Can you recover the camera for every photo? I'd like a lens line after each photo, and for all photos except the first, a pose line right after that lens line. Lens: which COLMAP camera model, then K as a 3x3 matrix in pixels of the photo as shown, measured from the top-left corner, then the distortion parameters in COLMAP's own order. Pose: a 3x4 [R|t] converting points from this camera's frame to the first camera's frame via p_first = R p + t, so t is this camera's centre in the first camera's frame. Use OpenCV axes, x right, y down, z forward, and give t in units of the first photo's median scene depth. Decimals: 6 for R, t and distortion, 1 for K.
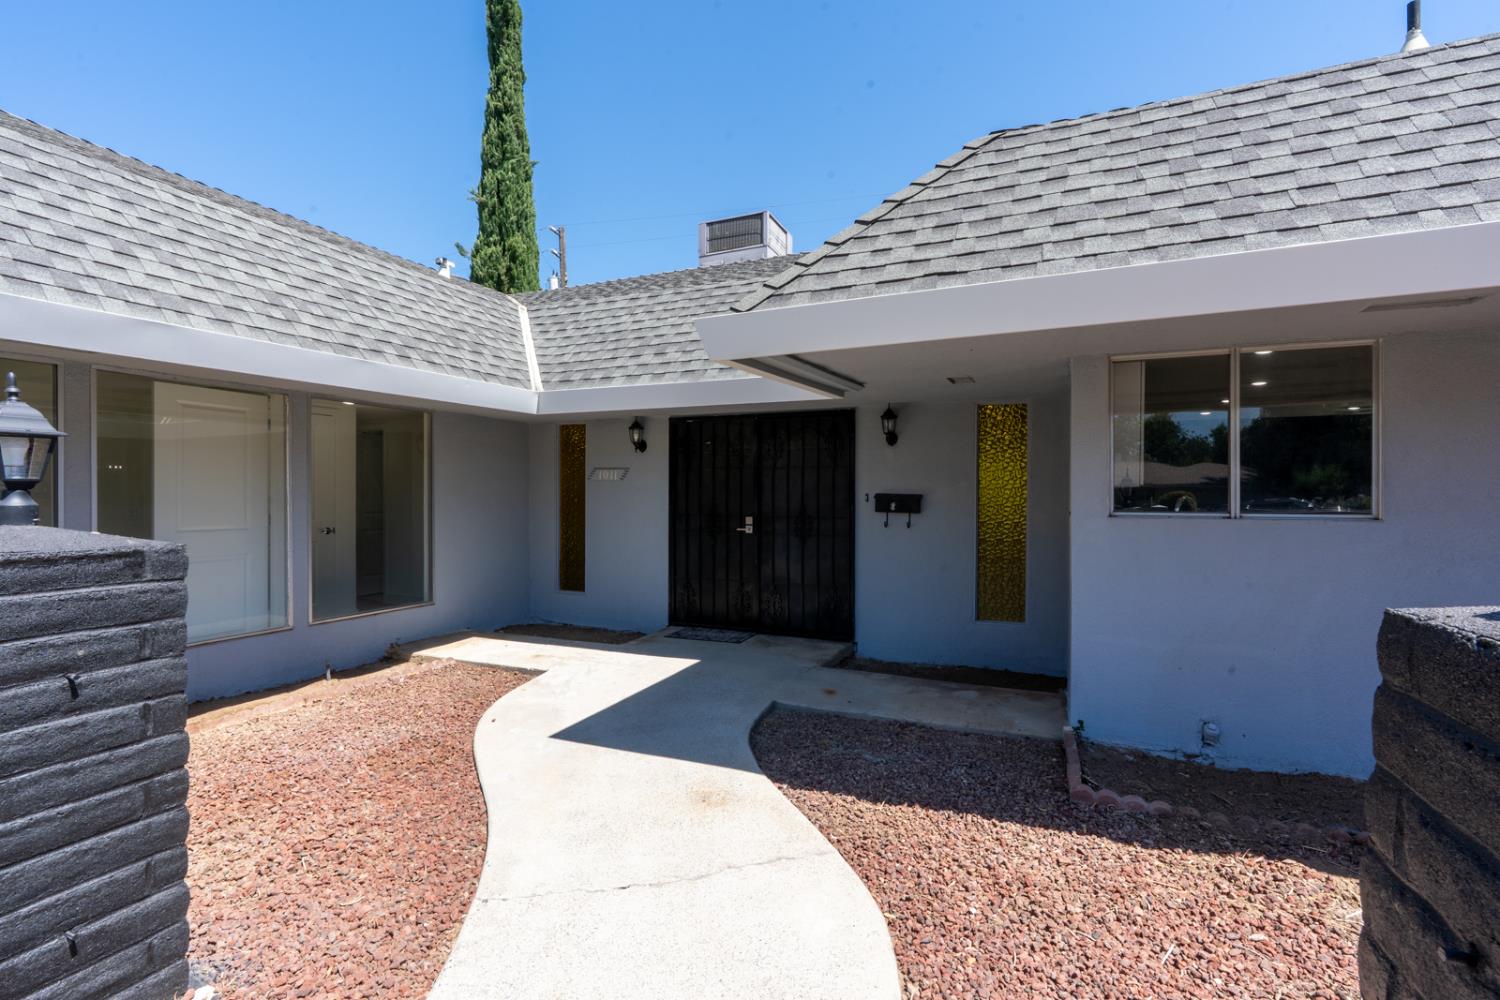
lens RADIAL K [[681.2, 0, 746.4], [0, 681.2, 496.3], [0, 0, 1]] dist [-0.009112, 0.000744]
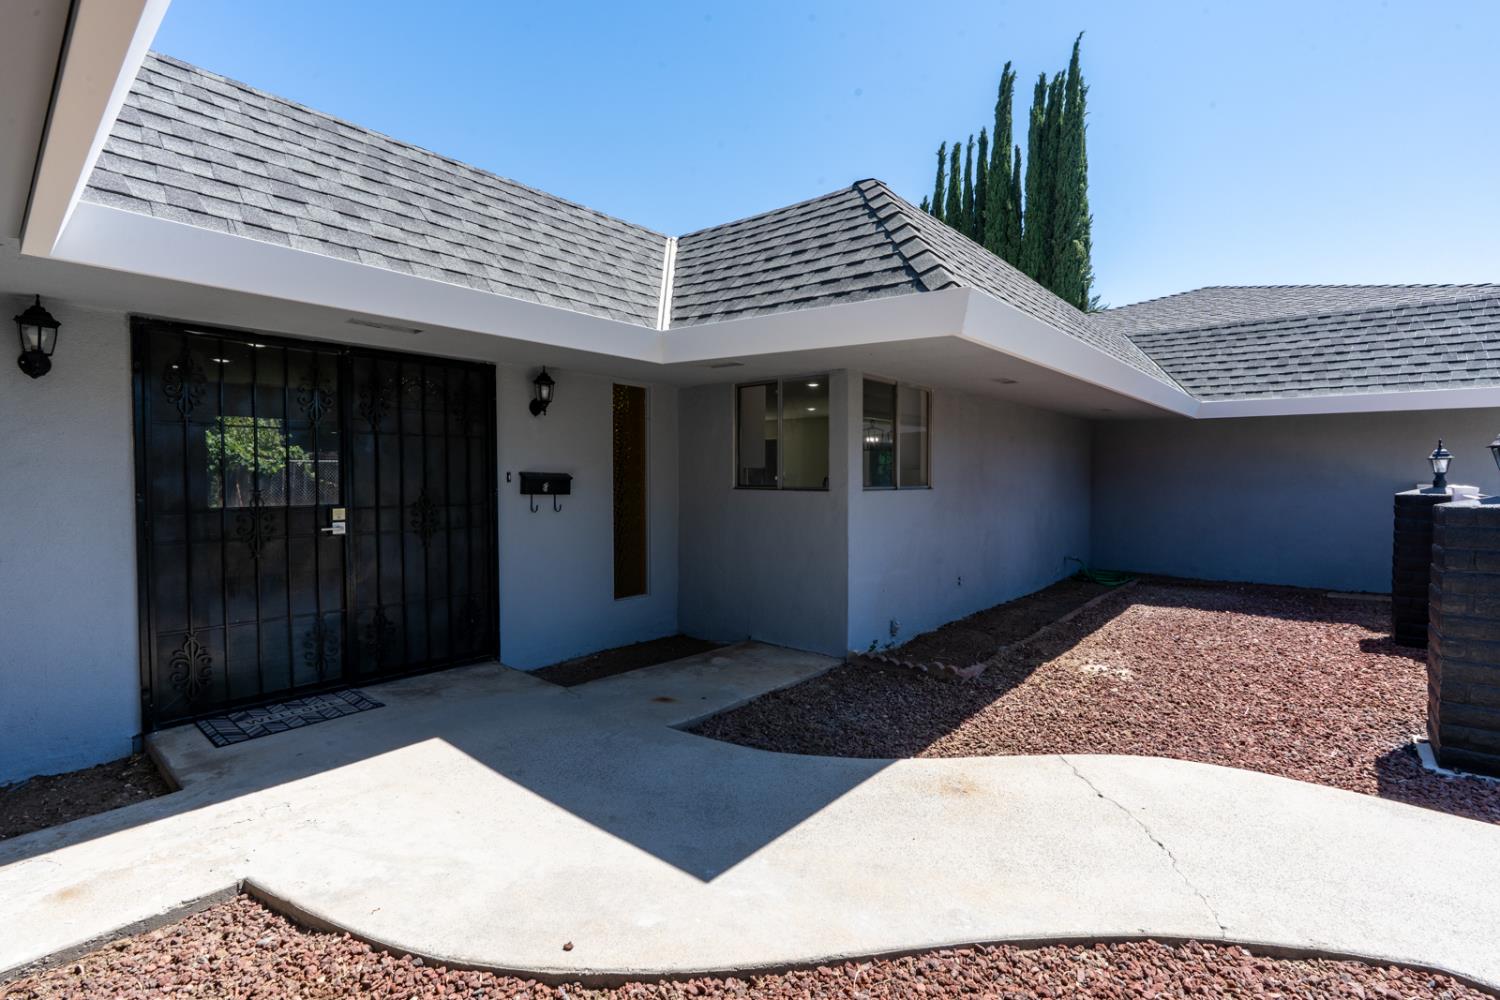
lens RADIAL K [[681.2, 0, 751.7], [0, 681.2, 500.7], [0, 0, 1]] dist [-0.009112, 0.000744]
pose [[0.293768, -0.036859, 0.955166, -0.570087], [-0.005580, 0.999173, 0.040274, -0.004678], [-0.955860, -0.017161, 0.293320, 0.539571]]
